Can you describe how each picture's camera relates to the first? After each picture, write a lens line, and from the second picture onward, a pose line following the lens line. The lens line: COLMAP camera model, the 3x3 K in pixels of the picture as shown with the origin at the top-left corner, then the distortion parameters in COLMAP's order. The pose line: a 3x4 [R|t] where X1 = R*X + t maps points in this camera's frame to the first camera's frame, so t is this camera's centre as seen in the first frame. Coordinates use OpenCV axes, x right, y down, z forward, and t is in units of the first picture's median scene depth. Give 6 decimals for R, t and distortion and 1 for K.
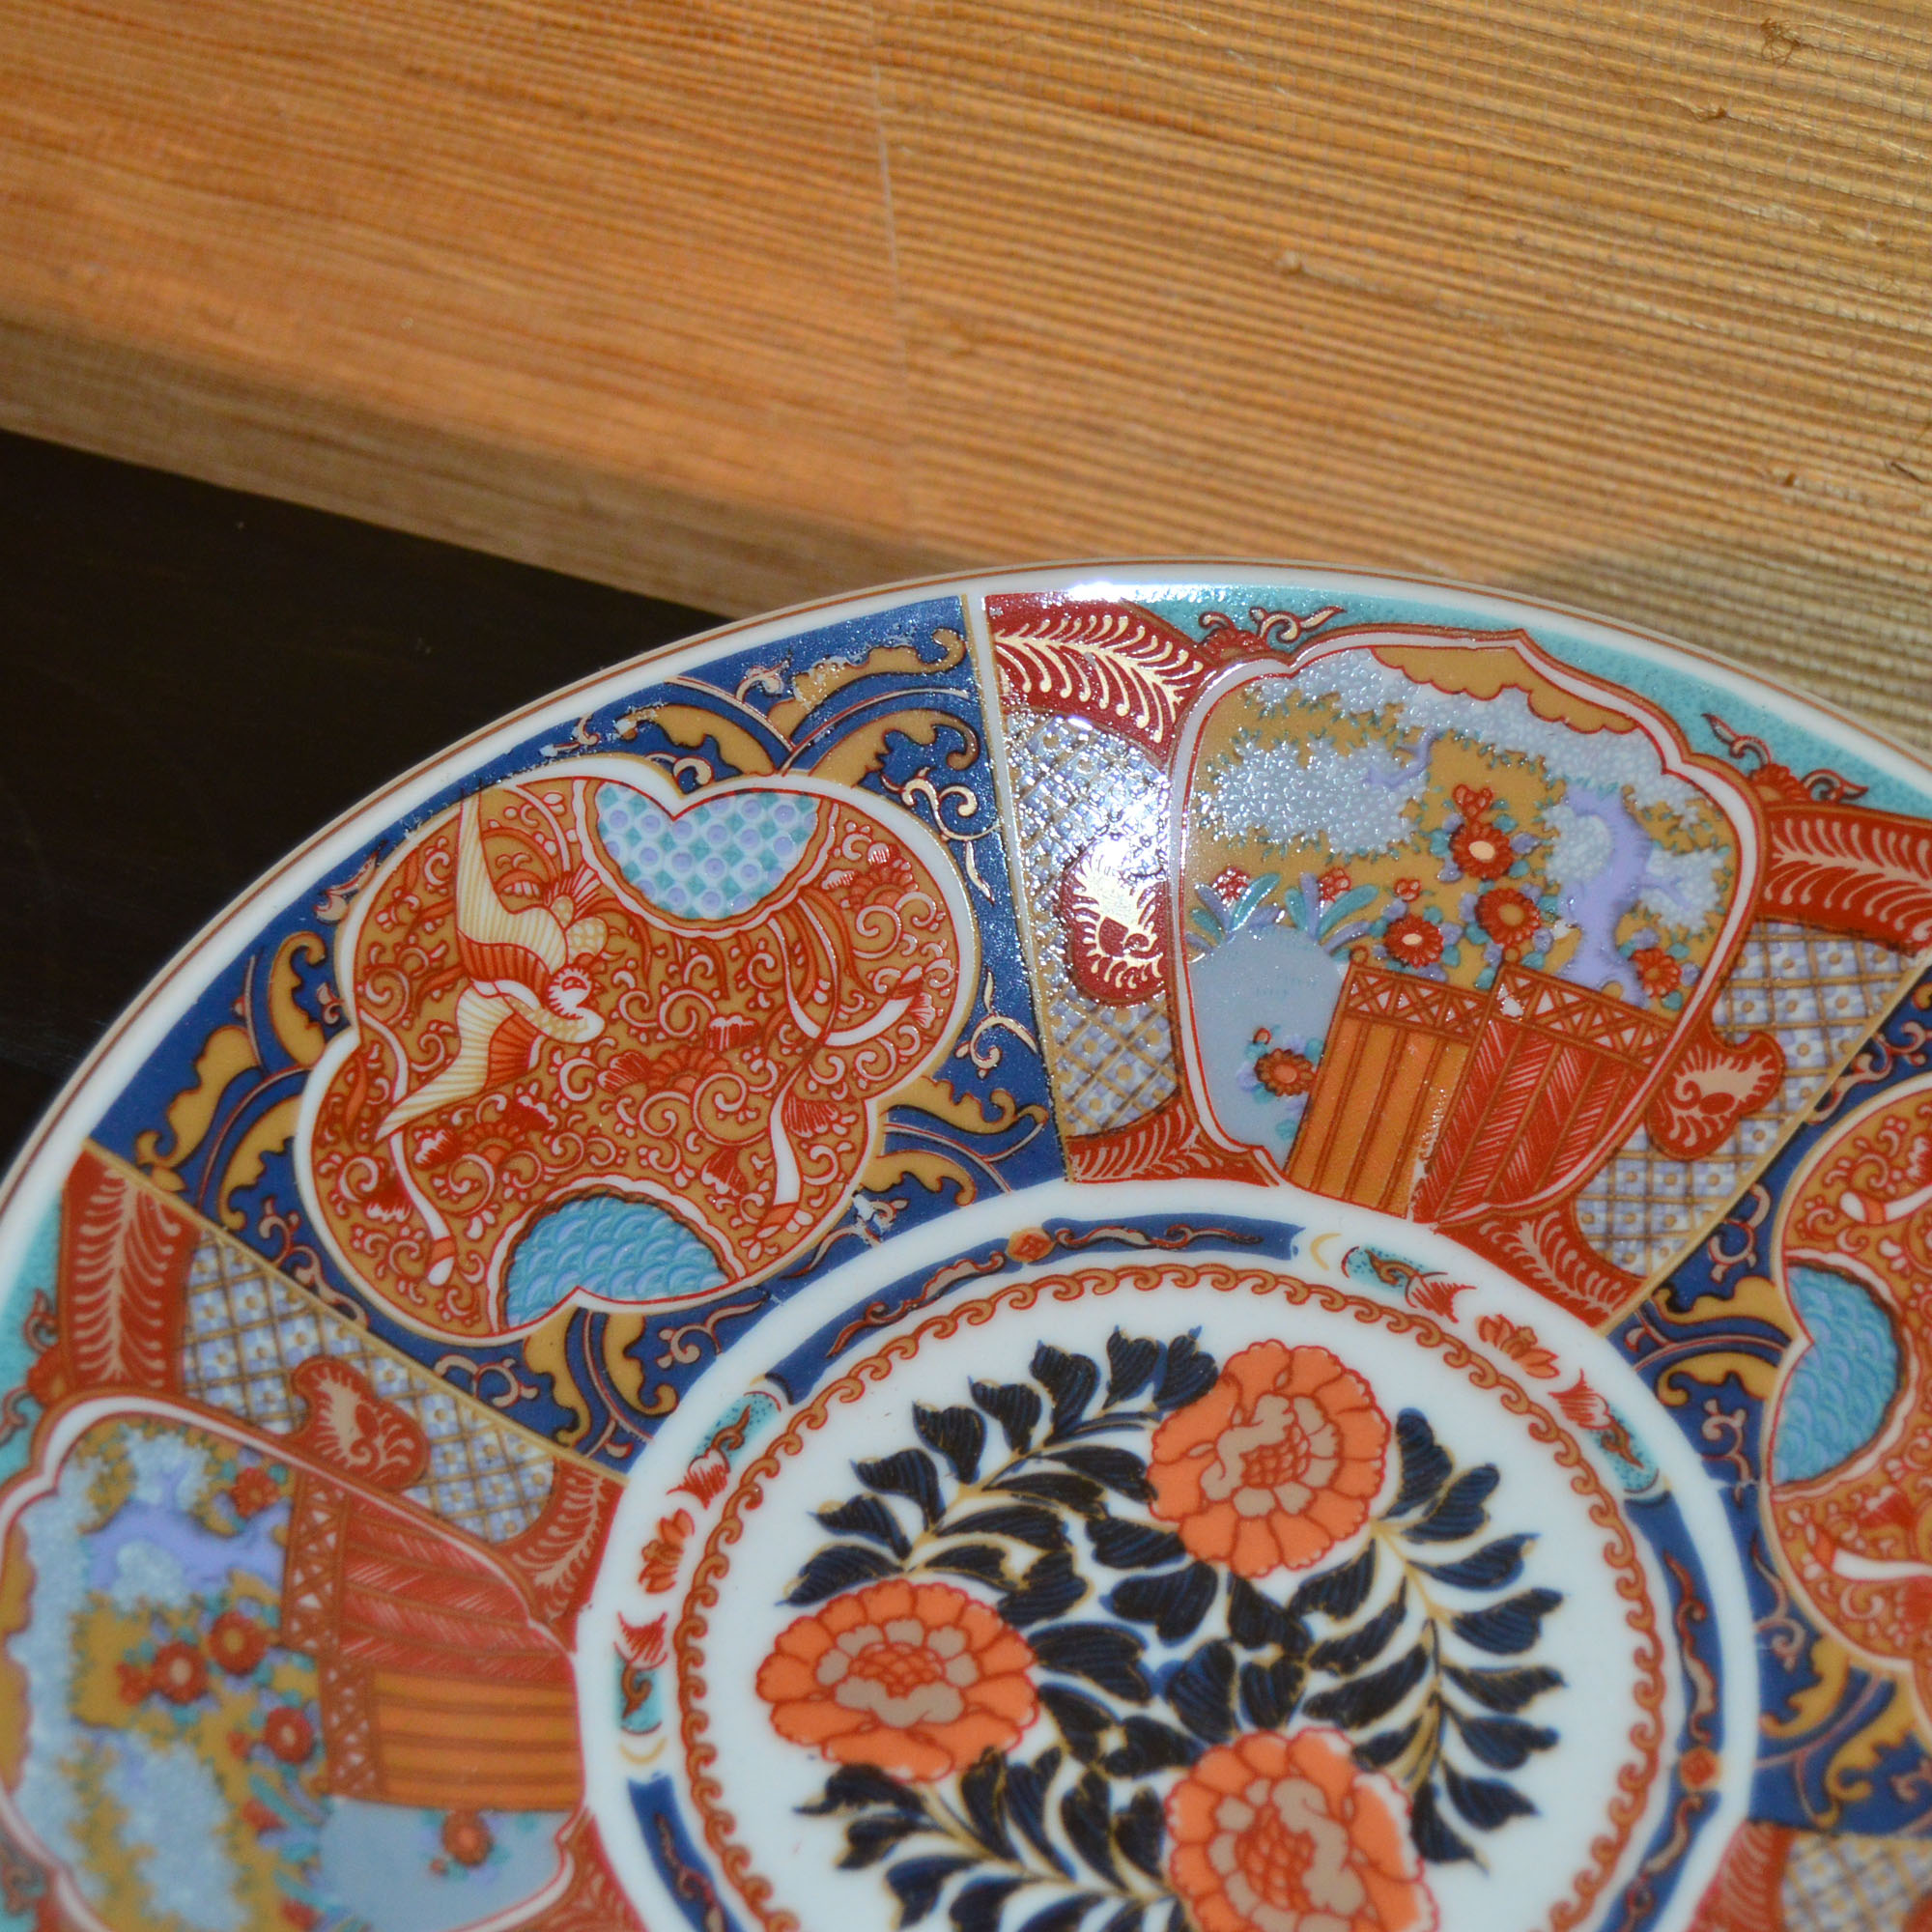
lens RADIAL K [[4710.8, 0, 966.0], [0, 4710.8, 966.0], [0, 0, 1]] dist [-0.056933, -0.053959]
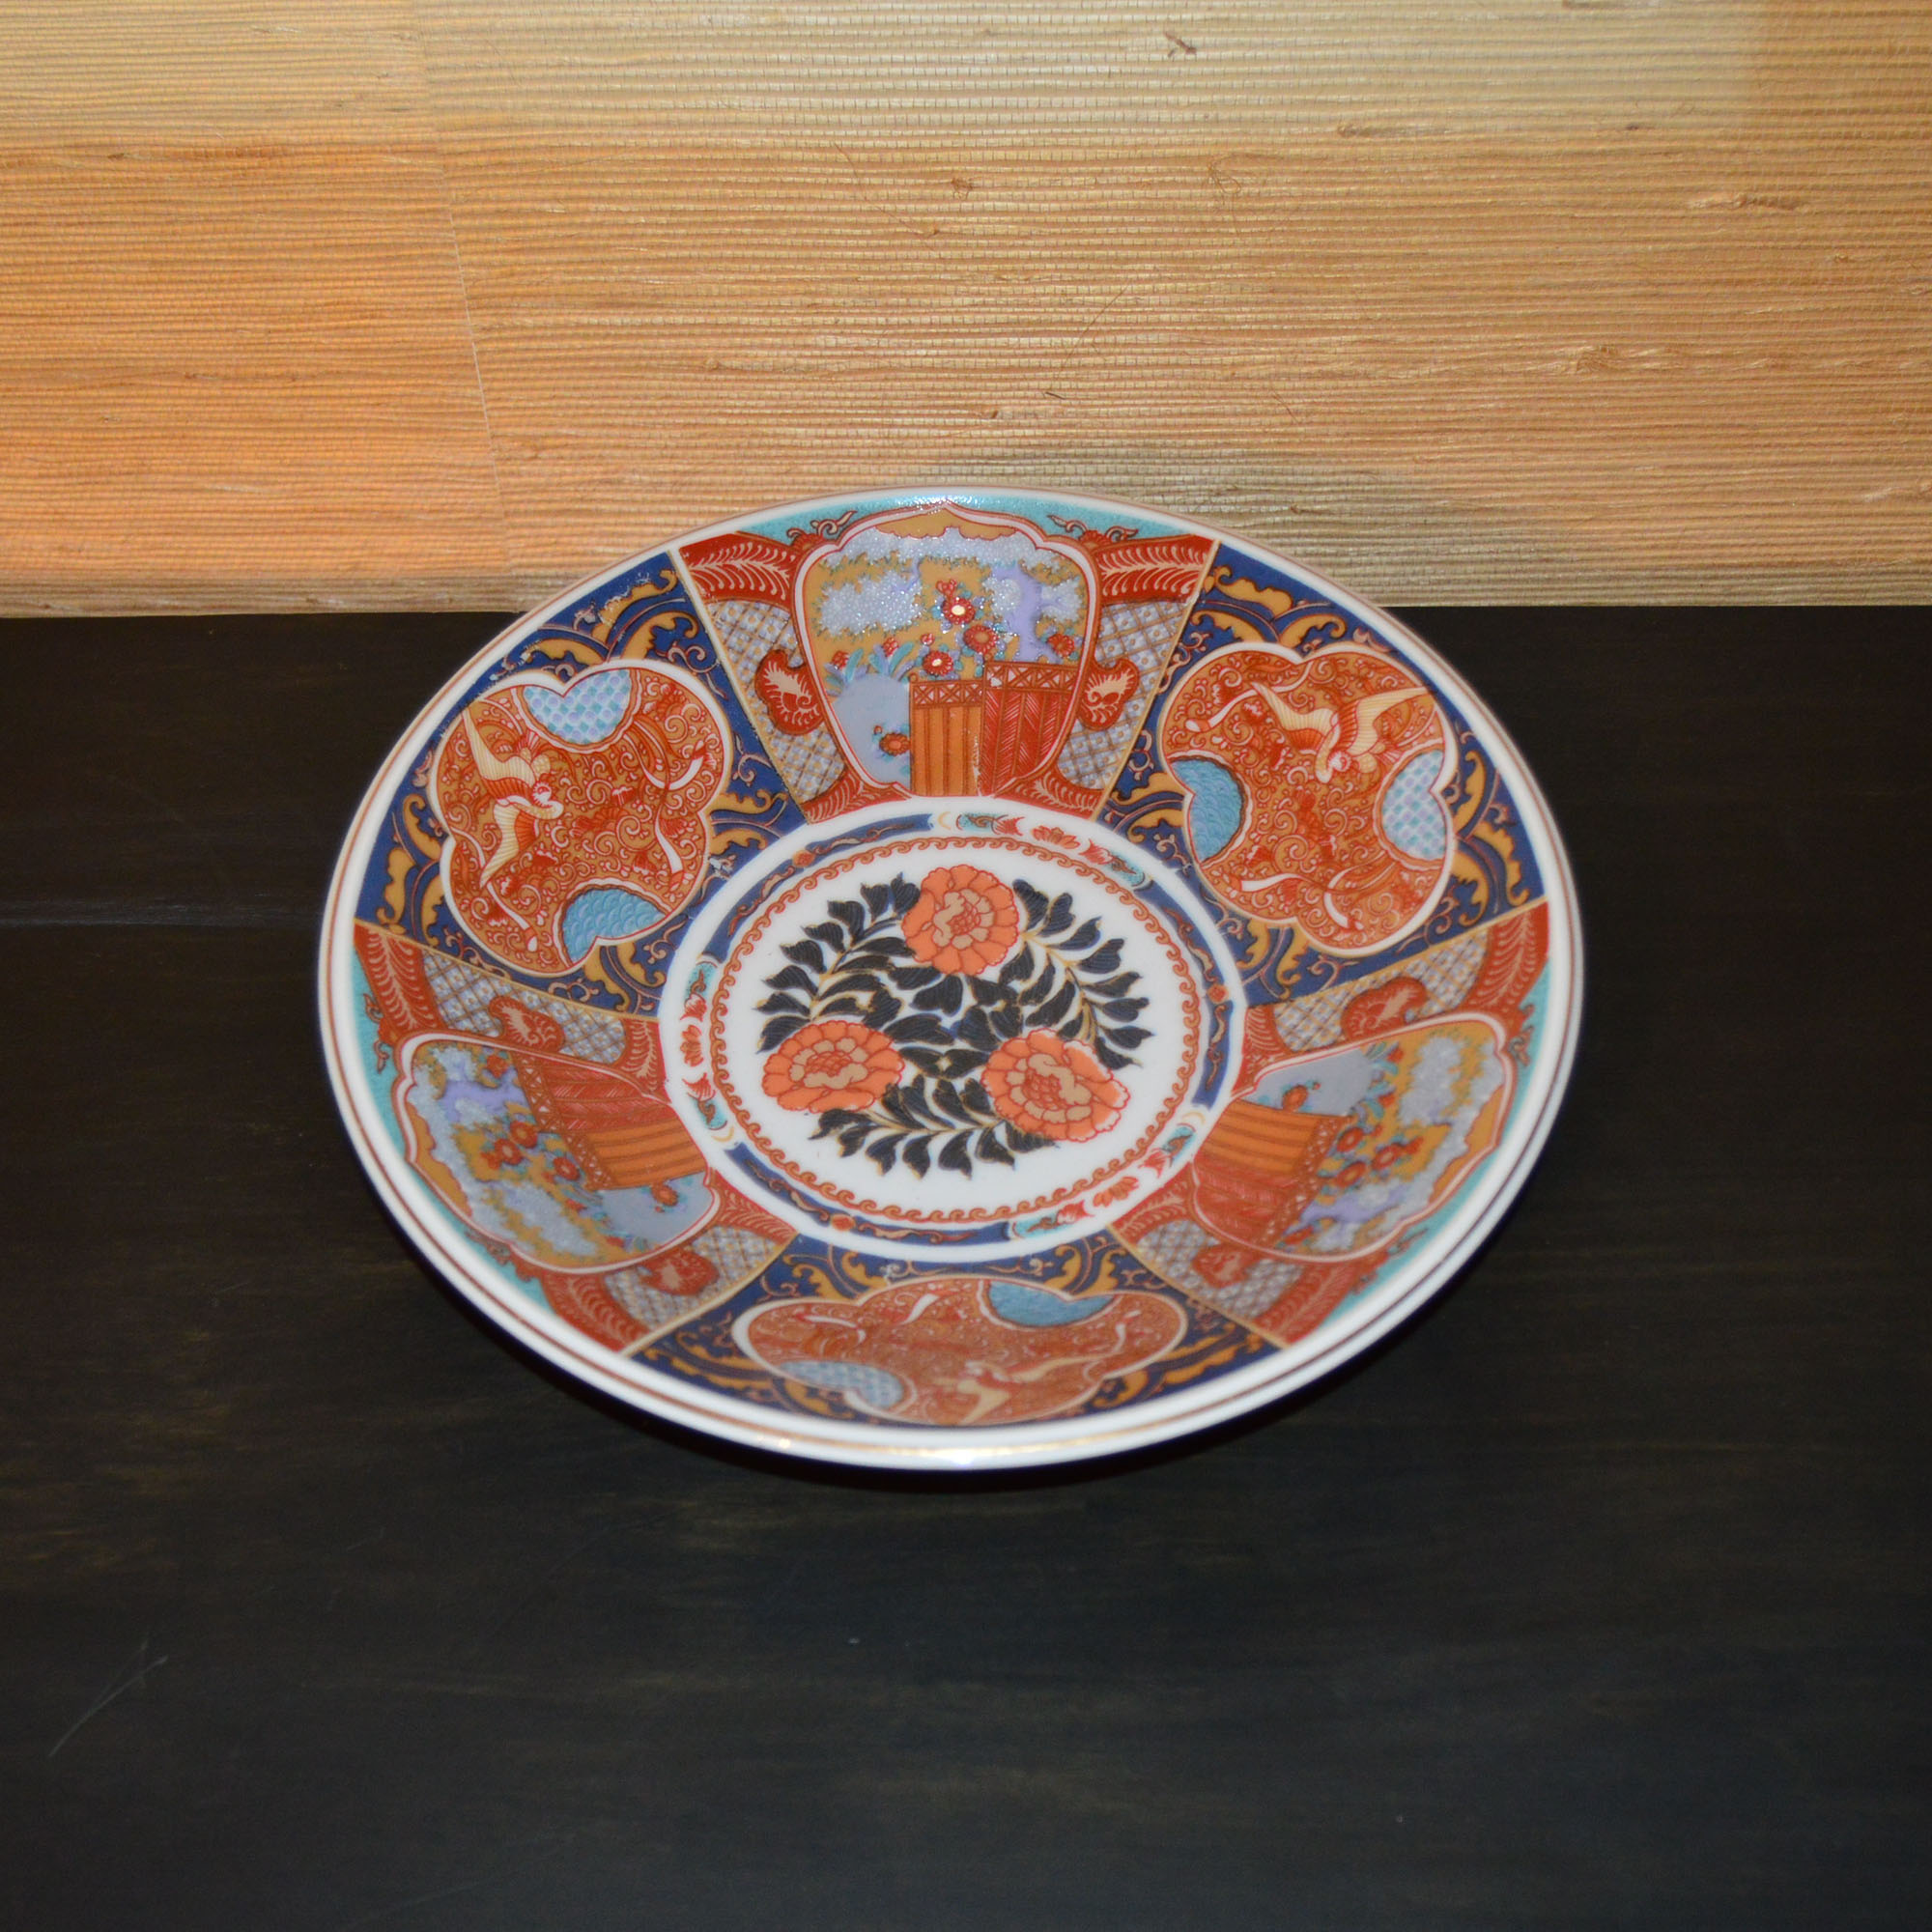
lens RADIAL K [[3322.9, 0, 966.0], [0, 3322.9, 966.0], [0, 0, 1]] dist [-0.078799, -0.056553]
pose [[0.925730, -0.269619, 0.265197, -0.310368], [0.267274, 0.962541, 0.045611, 0.058934], [-0.267561, 0.028656, 0.963115, -0.356330]]
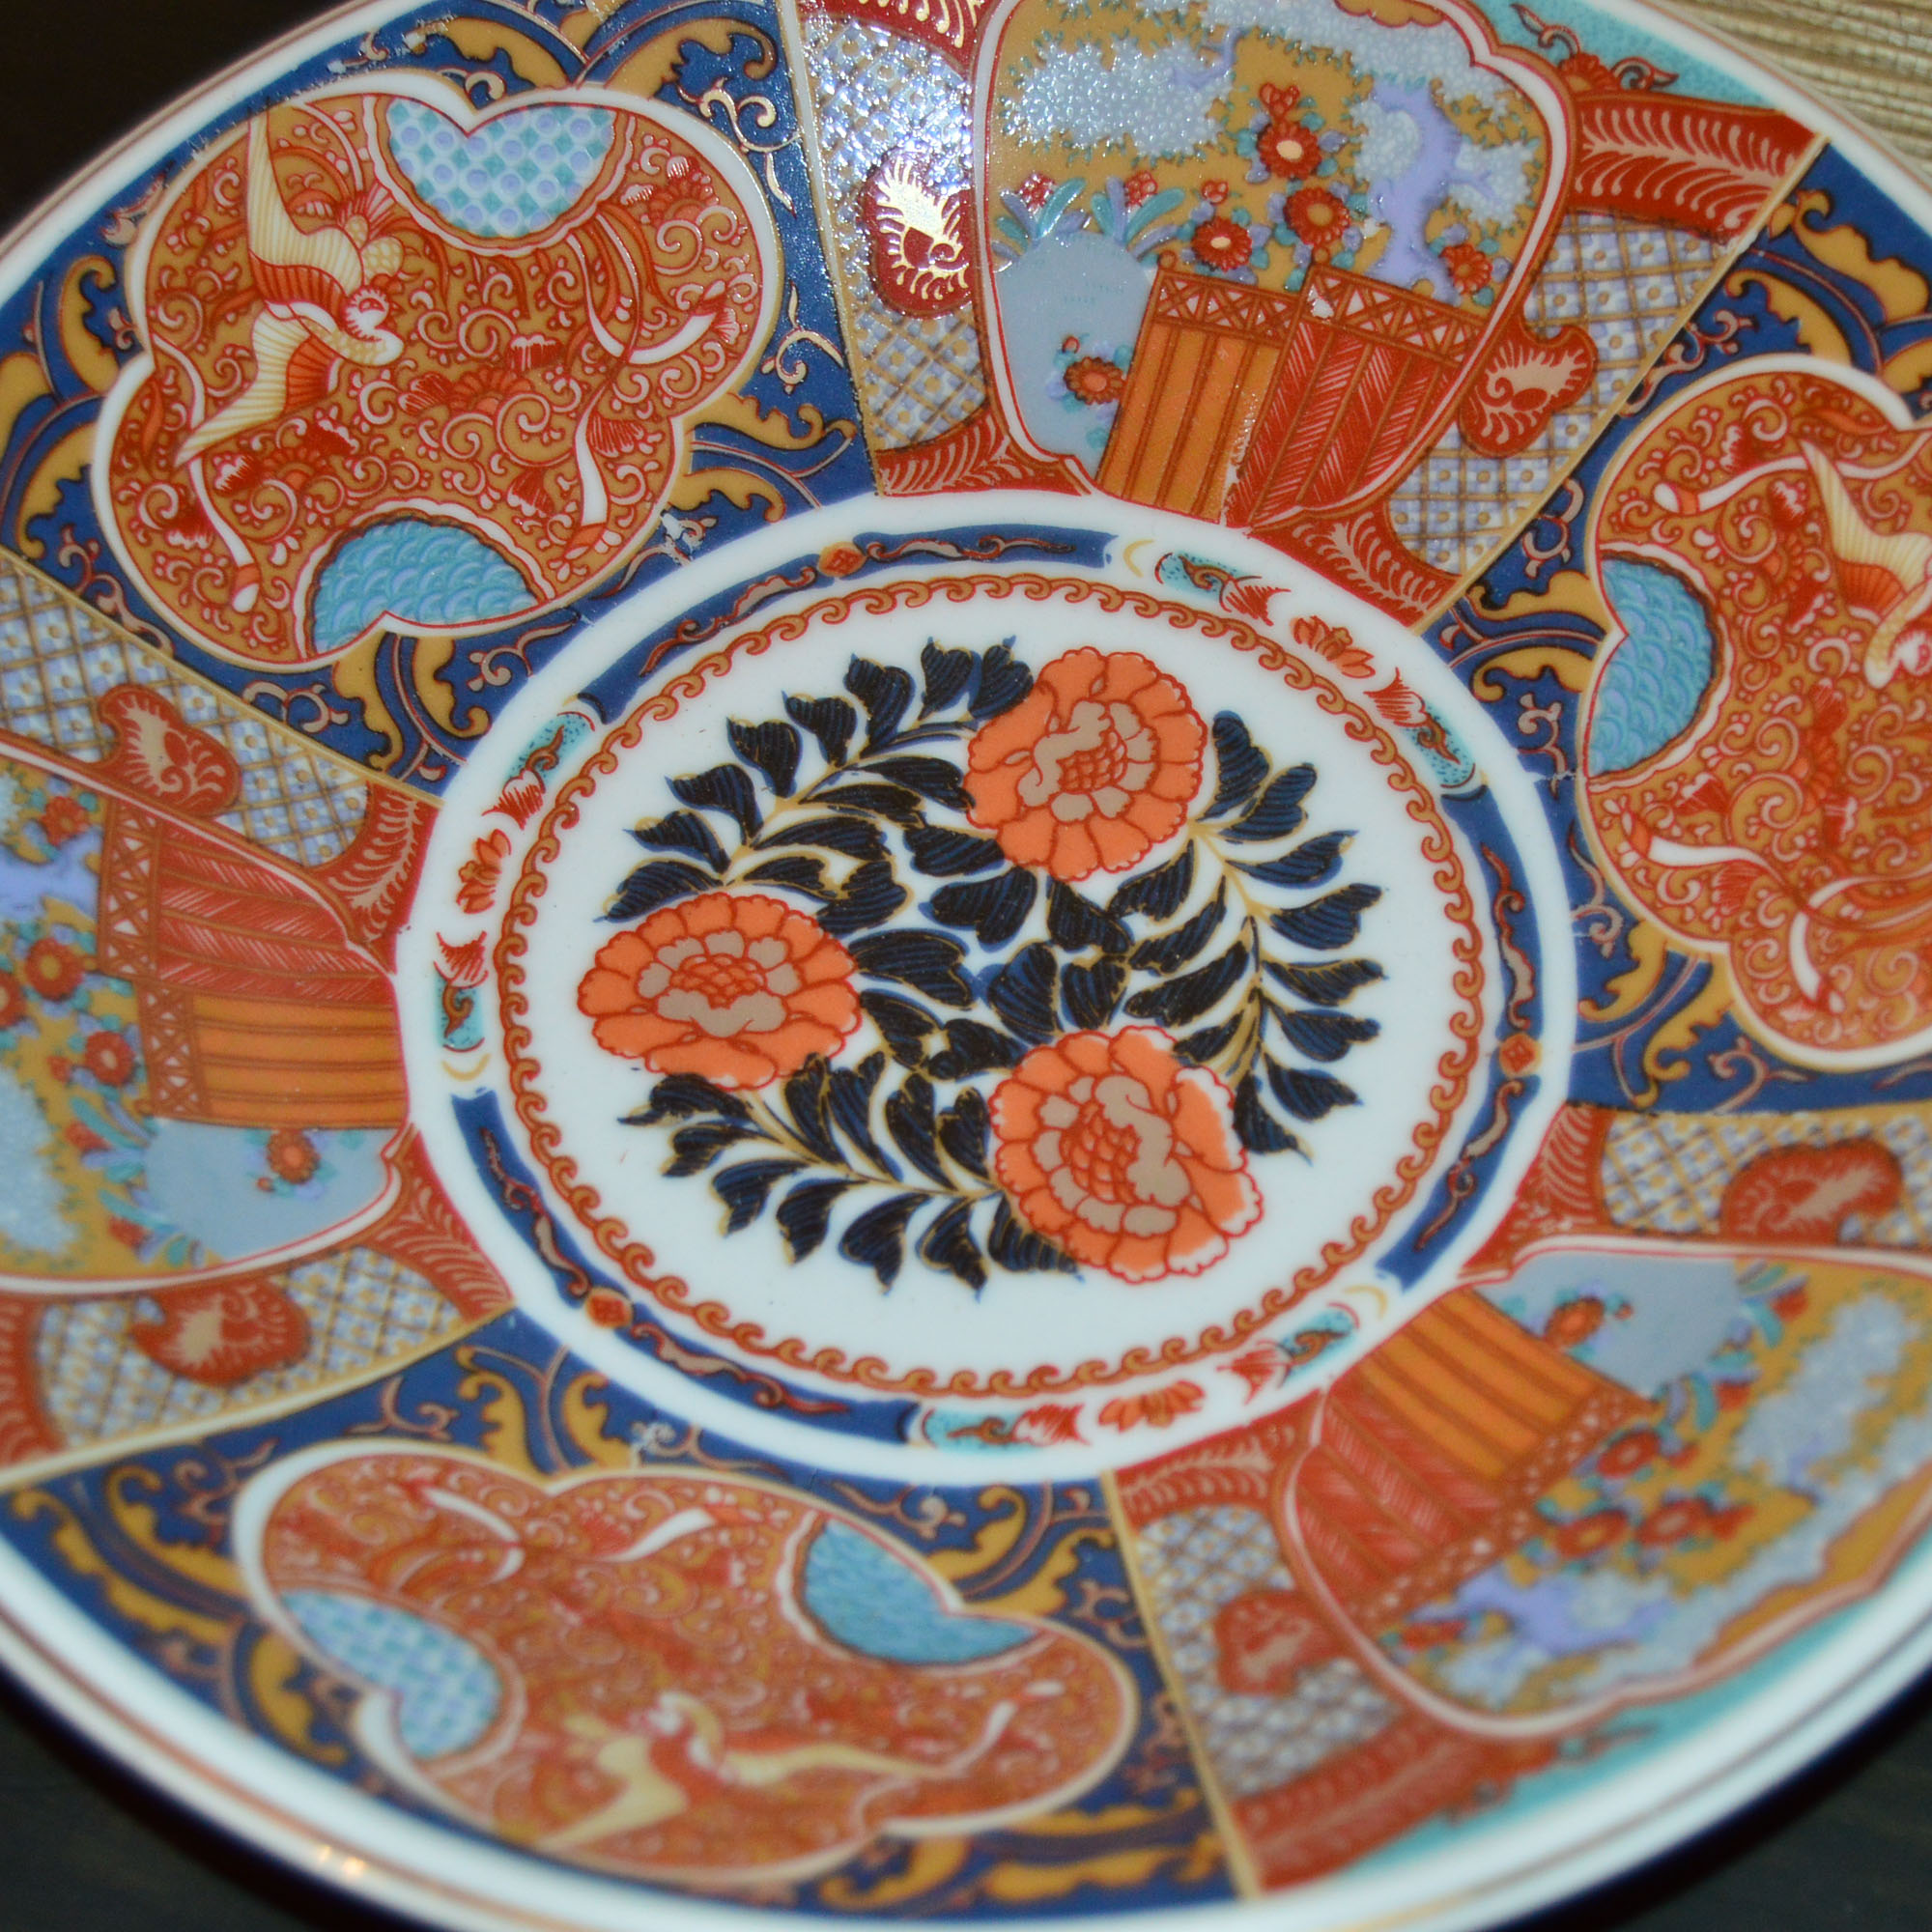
lens RADIAL K [[4710.8, 0, 966.0], [0, 4710.8, 966.0], [0, 0, 1]] dist [-0.056933, -0.053959]
pose [[0.998976, -0.027116, 0.036214, 0.001672], [0.022634, 0.992649, 0.118891, 0.027681], [-0.039172, -0.117949, 0.992247, 0.005357]]
